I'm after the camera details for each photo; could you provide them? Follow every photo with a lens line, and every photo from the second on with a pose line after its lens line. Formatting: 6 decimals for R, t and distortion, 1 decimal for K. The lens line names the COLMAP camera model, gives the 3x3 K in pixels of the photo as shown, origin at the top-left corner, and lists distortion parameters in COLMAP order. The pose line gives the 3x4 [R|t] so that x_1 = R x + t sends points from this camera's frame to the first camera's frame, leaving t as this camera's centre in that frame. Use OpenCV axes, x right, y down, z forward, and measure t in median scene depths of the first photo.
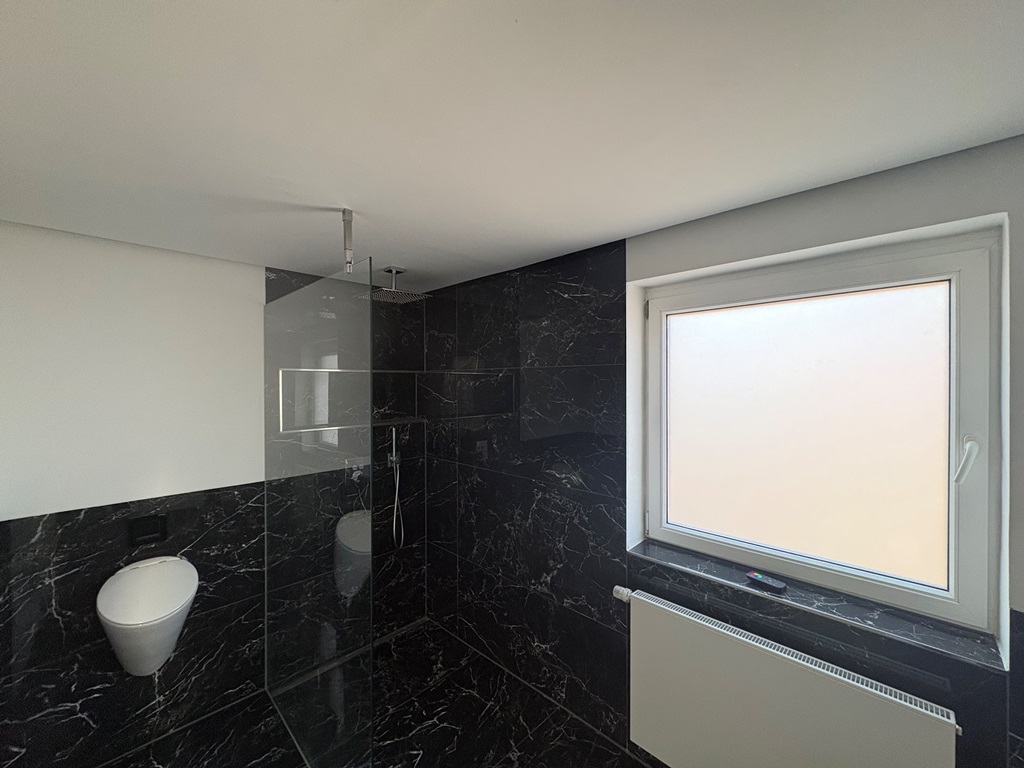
lens RADIAL K [[405.7, 0, 513.0], [0, 405.7, 385.2], [0, 0, 1]] dist [0.001279, 0.000317]
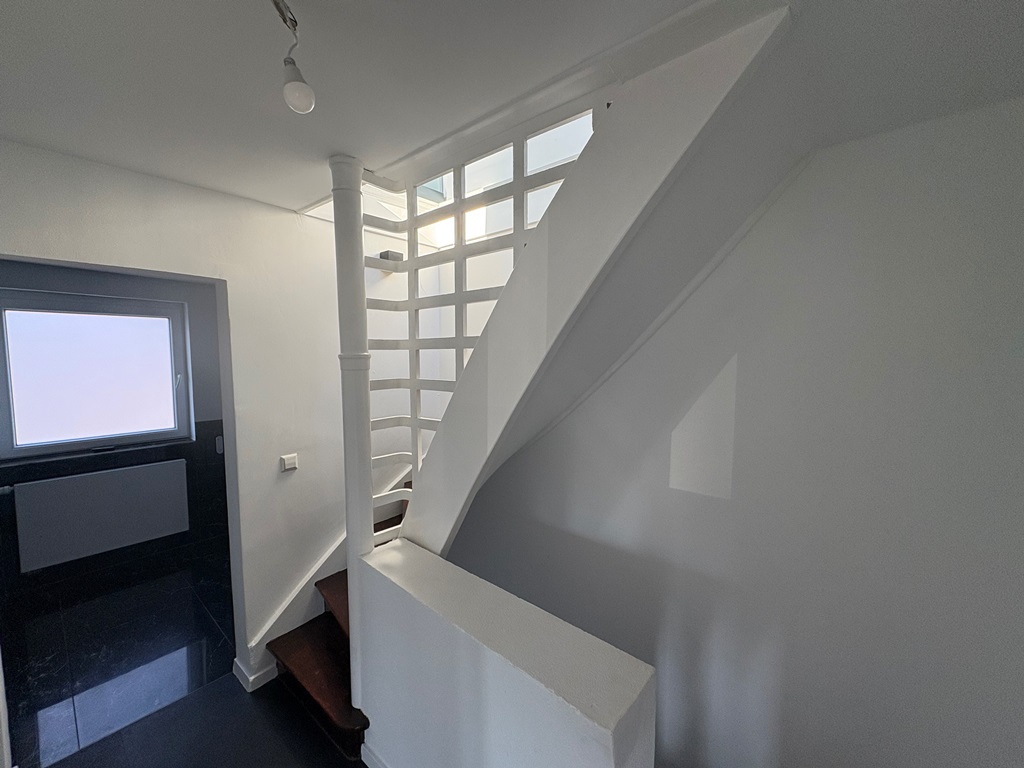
lens RADIAL K [[405.7, 0, 513.0], [0, 405.7, 385.2], [0, 0, 1]] dist [0.001279, 0.000317]
pose [[-0.059692, -0.075655, 0.995346, -1.547973], [0.006009, 0.997078, 0.076147, 0.003541], [-0.998199, 0.010527, -0.059063, -0.983731]]
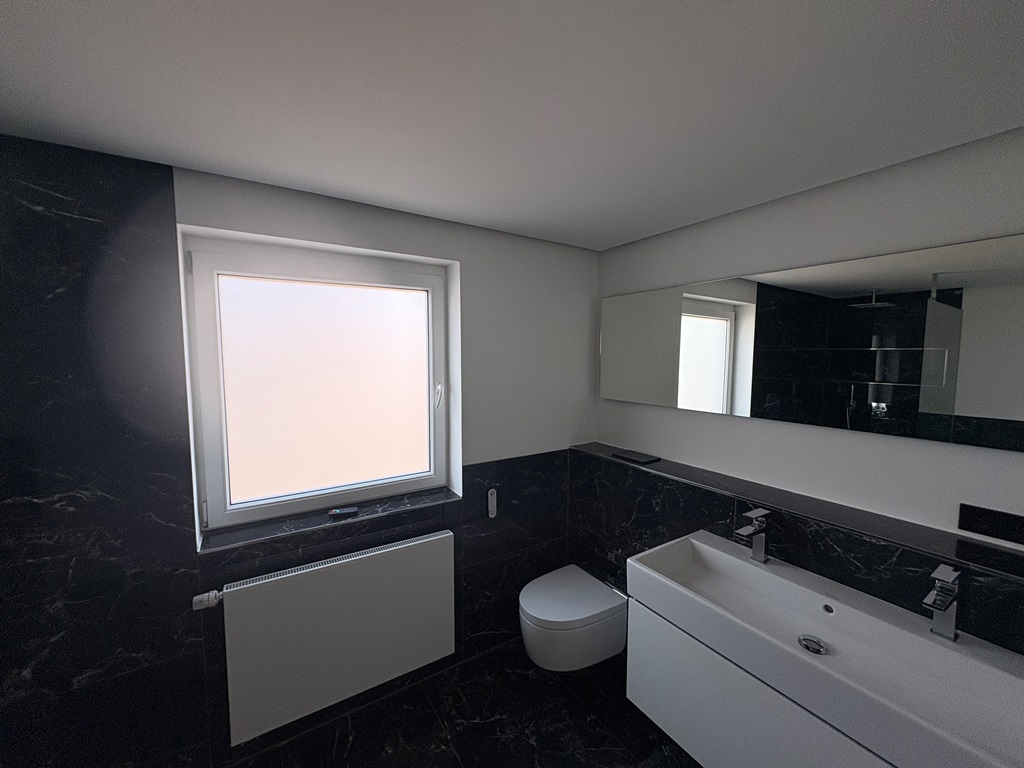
lens RADIAL K [[405.7, 0, 513.0], [0, 405.7, 385.2], [0, 0, 1]] dist [0.001279, 0.000317]
pose [[0.233598, -0.077197, 0.969264, -0.415940], [0.006360, 0.996943, 0.077869, 0.003489], [-0.972313, -0.012025, 0.233375, 0.206932]]
